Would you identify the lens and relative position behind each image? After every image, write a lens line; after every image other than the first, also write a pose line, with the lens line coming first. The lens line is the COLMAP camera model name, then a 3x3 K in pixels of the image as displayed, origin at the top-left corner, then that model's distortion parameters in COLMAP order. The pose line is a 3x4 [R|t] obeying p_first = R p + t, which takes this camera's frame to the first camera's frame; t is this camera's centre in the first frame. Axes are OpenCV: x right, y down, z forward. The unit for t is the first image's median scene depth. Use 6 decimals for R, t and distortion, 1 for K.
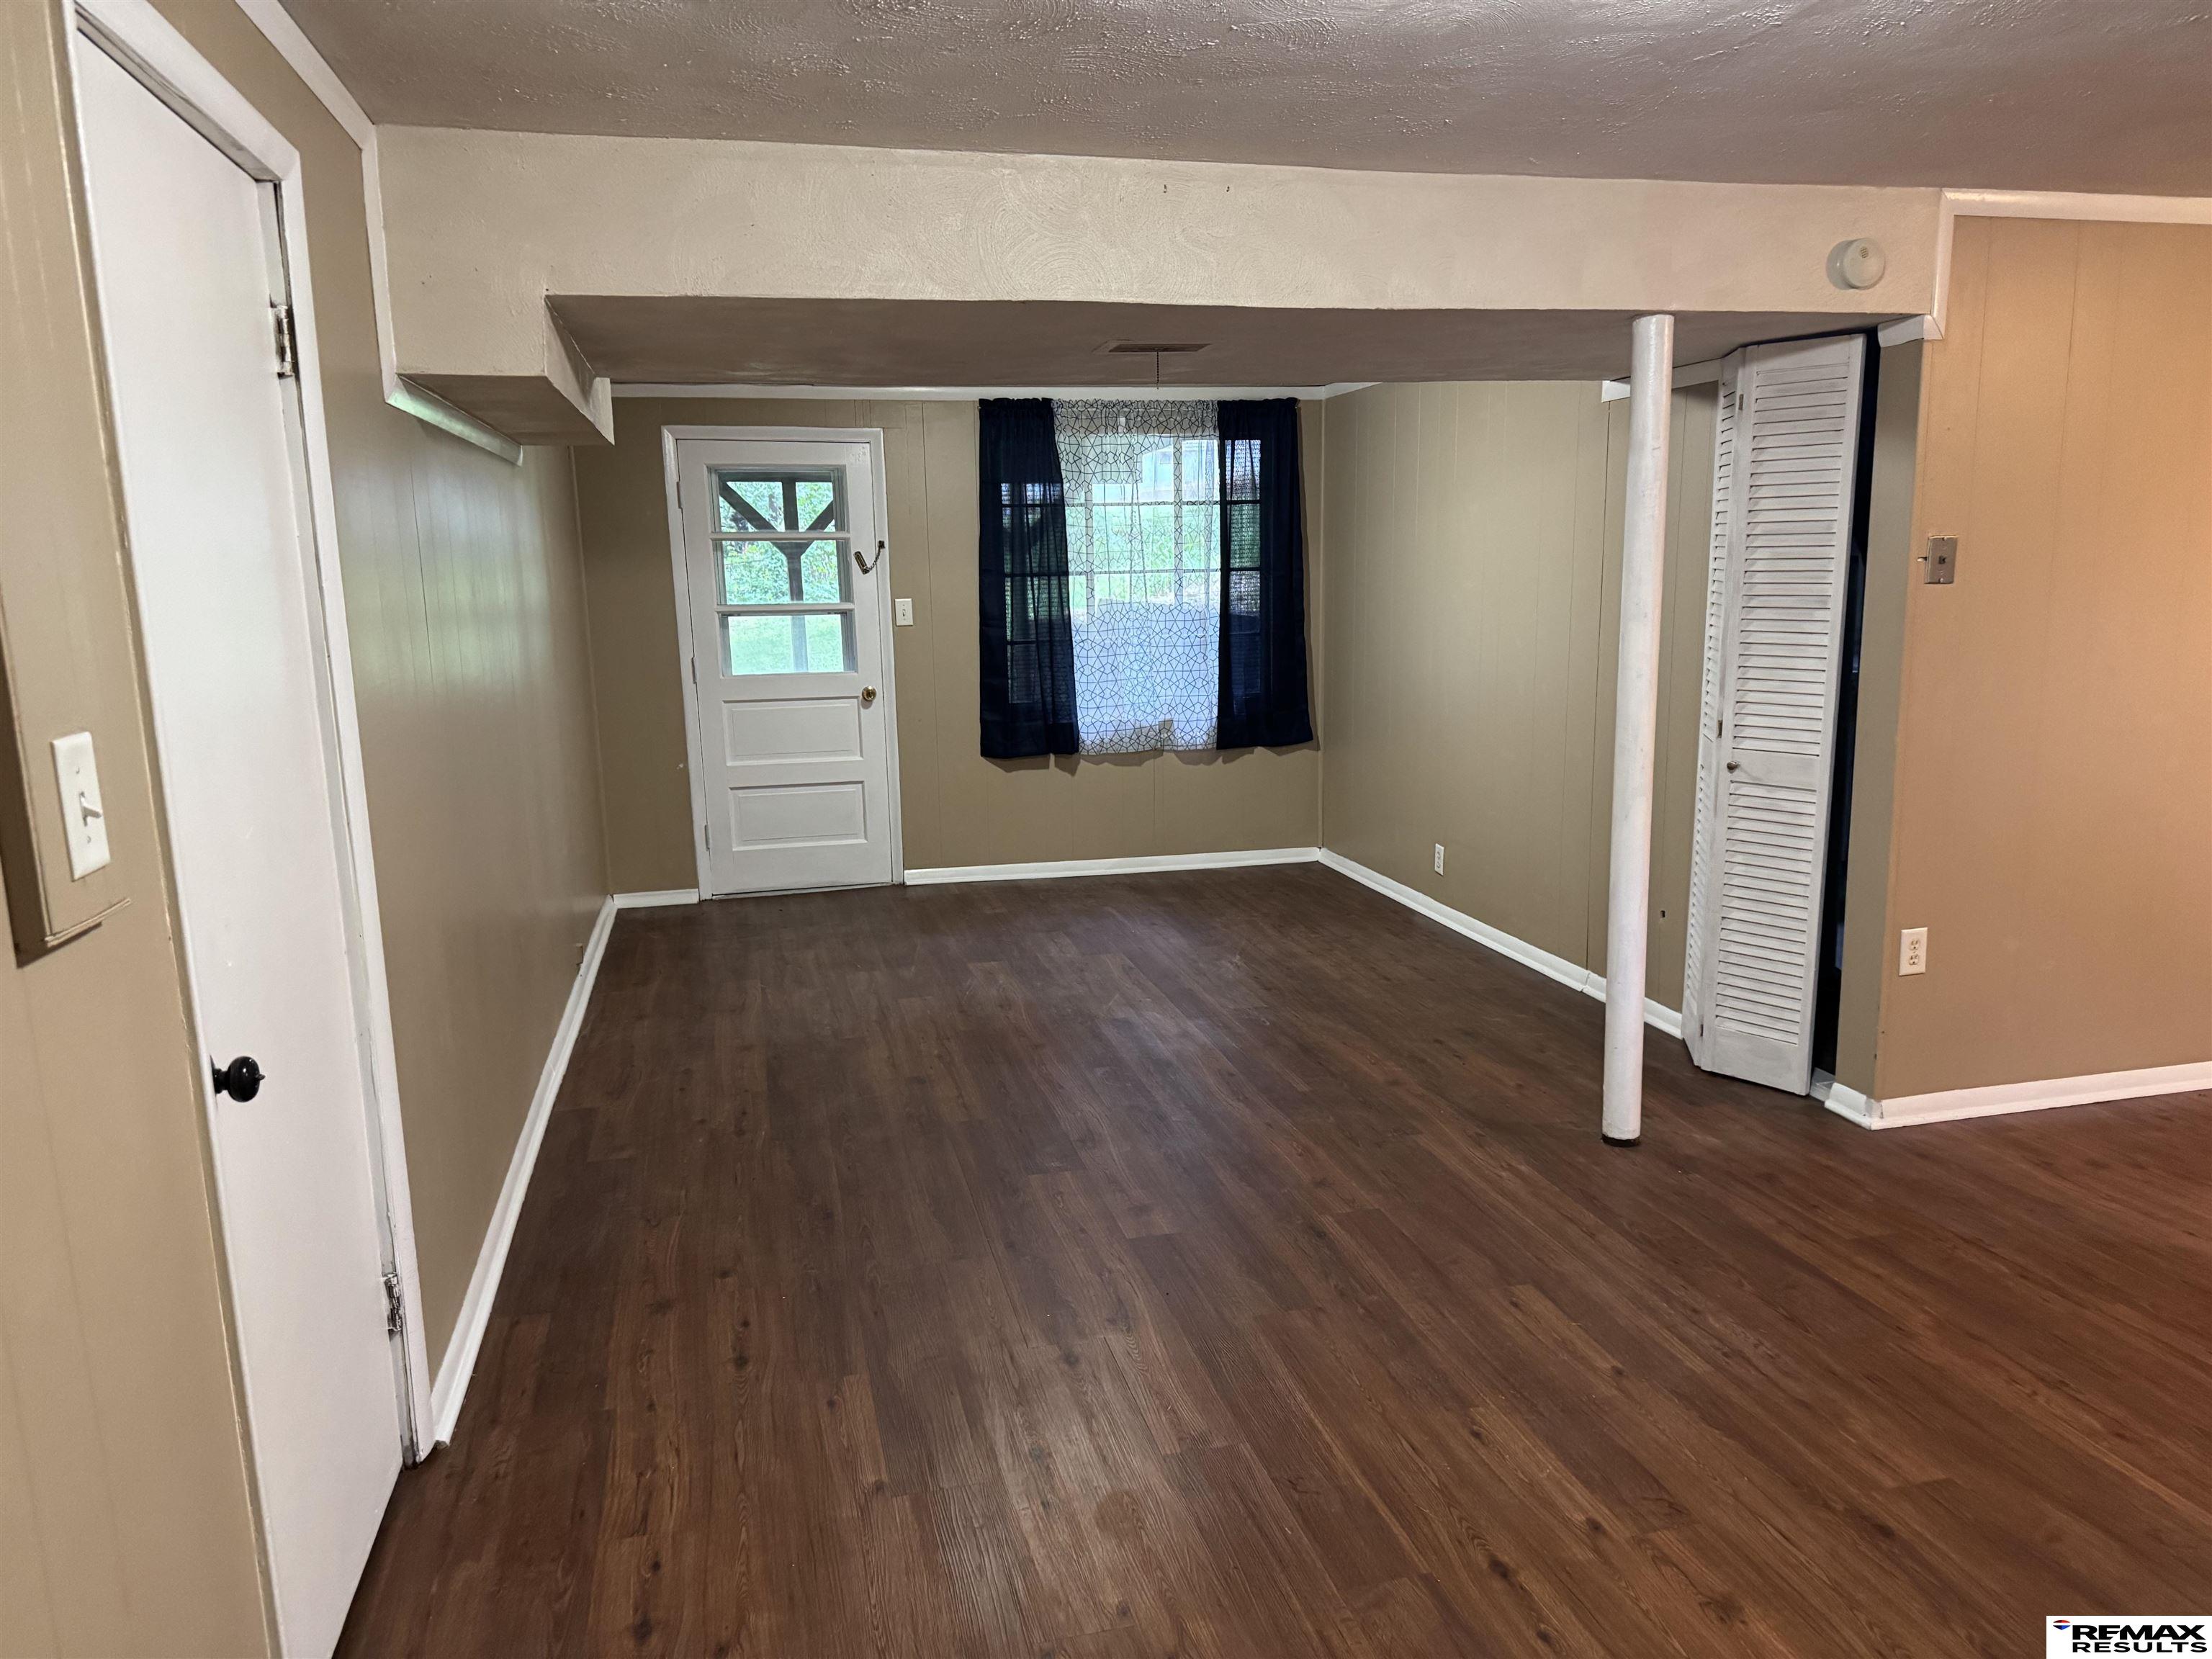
lens RADIAL K [[1562.7, 0, 1100.2], [0, 1562.7, 833.2], [0, 0, 1]] dist [0.088204, -0.103472]
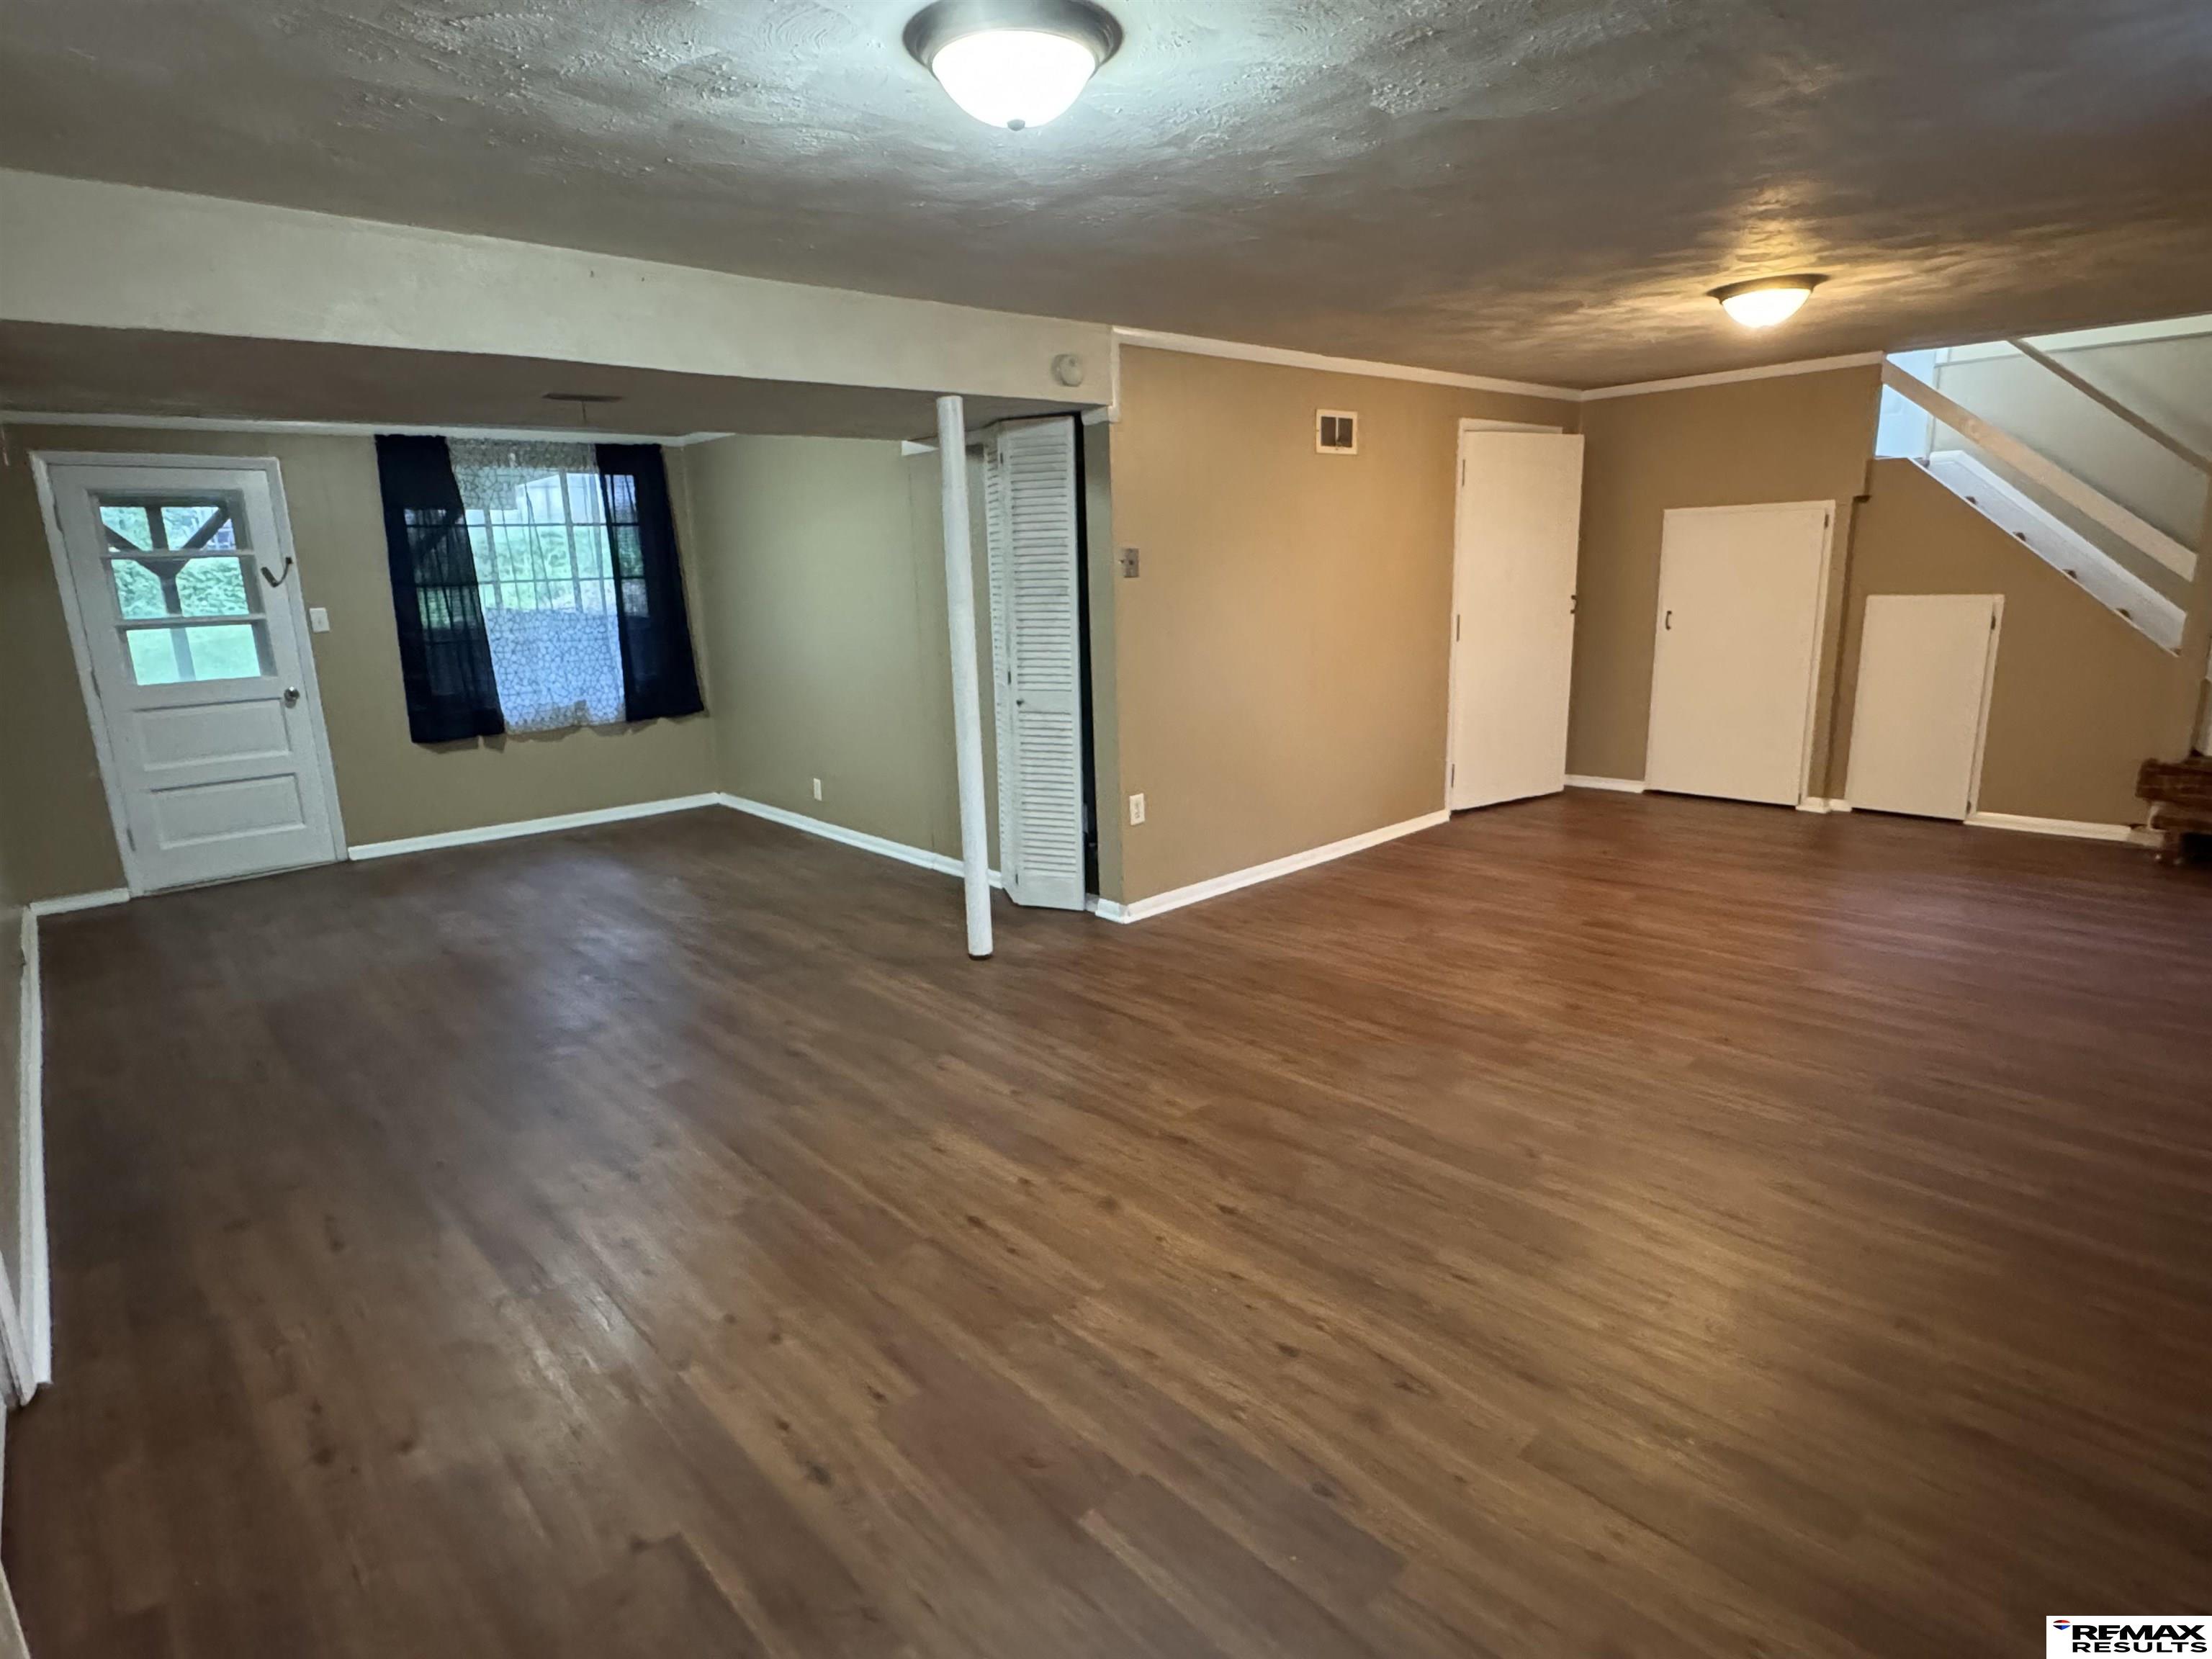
lens RADIAL K [[1187.1, 0, 1092.3], [0, 1187.1, 821.8], [0, 0, 1]] dist [0.011384, -0.006872]
pose [[0.882461, -0.110539, 0.457213, -0.073322], [0.096017, 0.993861, 0.054961, 0.016503], [-0.460482, -0.004601, 0.887657, -0.037226]]
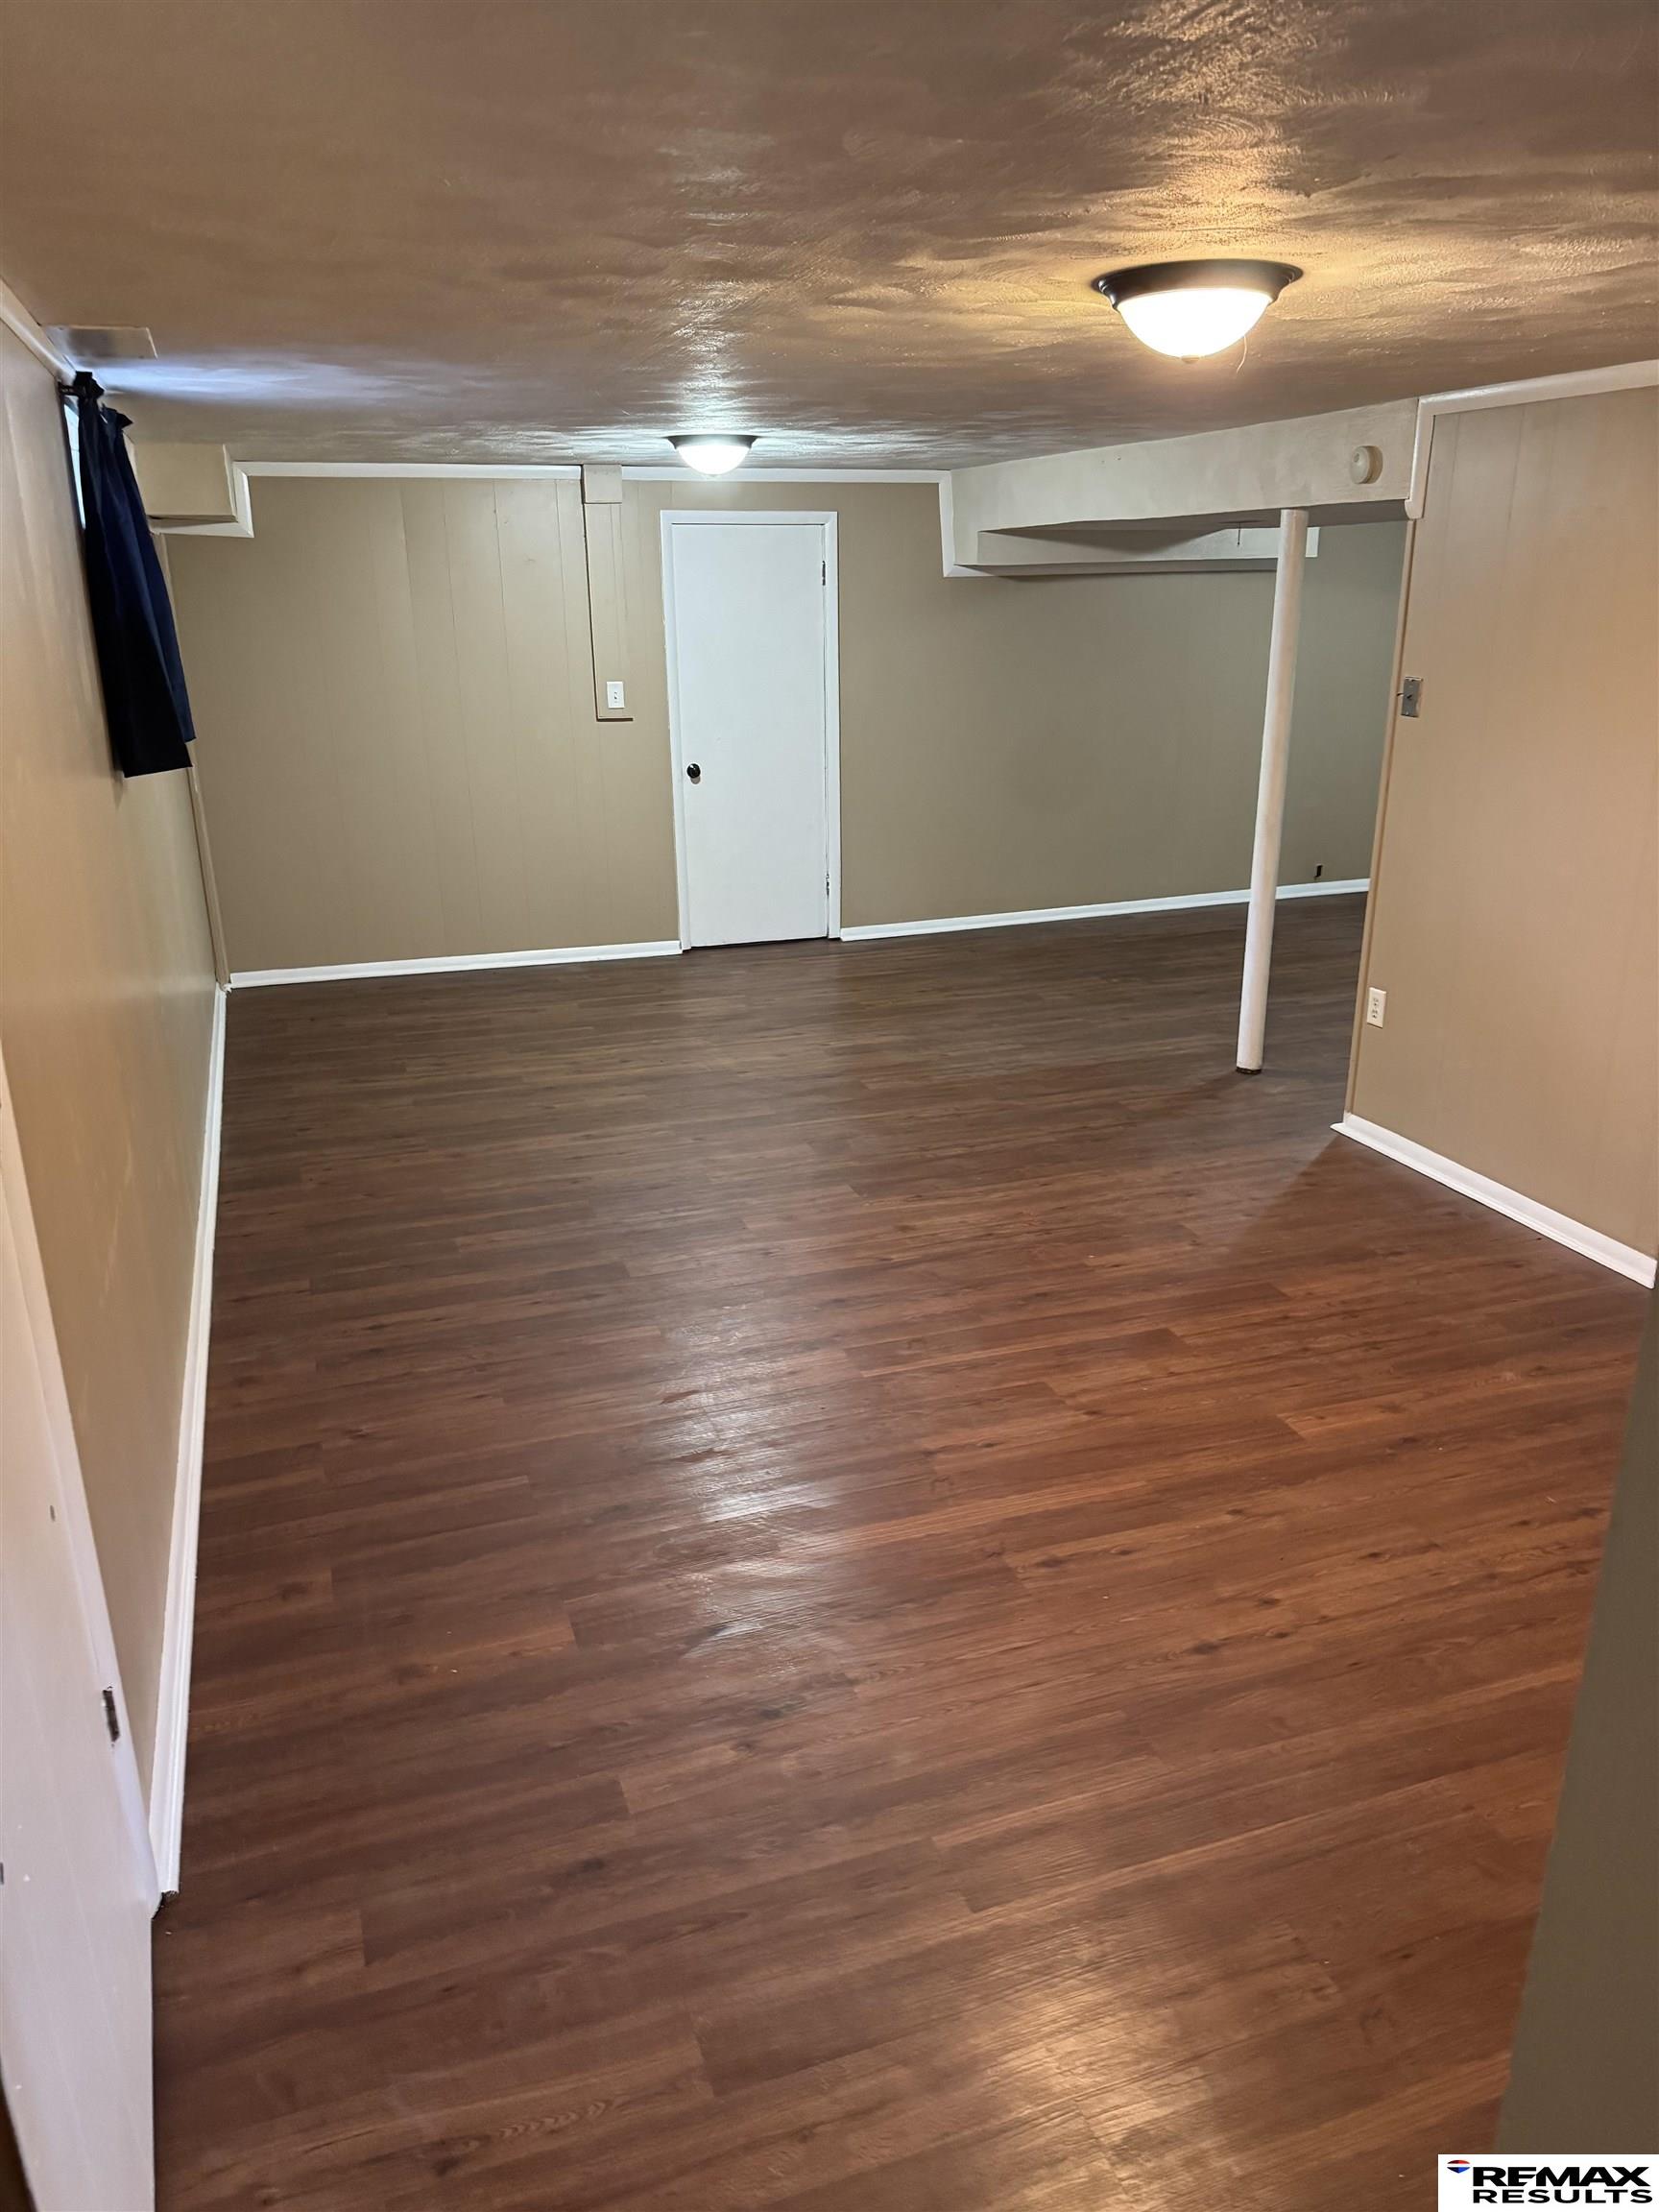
lens RADIAL K [[1562.7, 0, 819.8], [0, 1562.7, 1112.3], [0, 0, 1]] dist [0.088204, -0.103472]
pose [[0.073457, 0.332766, -0.940144, 1.690497], [-0.163052, 0.934014, 0.317856, -0.177354], [0.983879, 0.129944, 0.122868, 0.404092]]
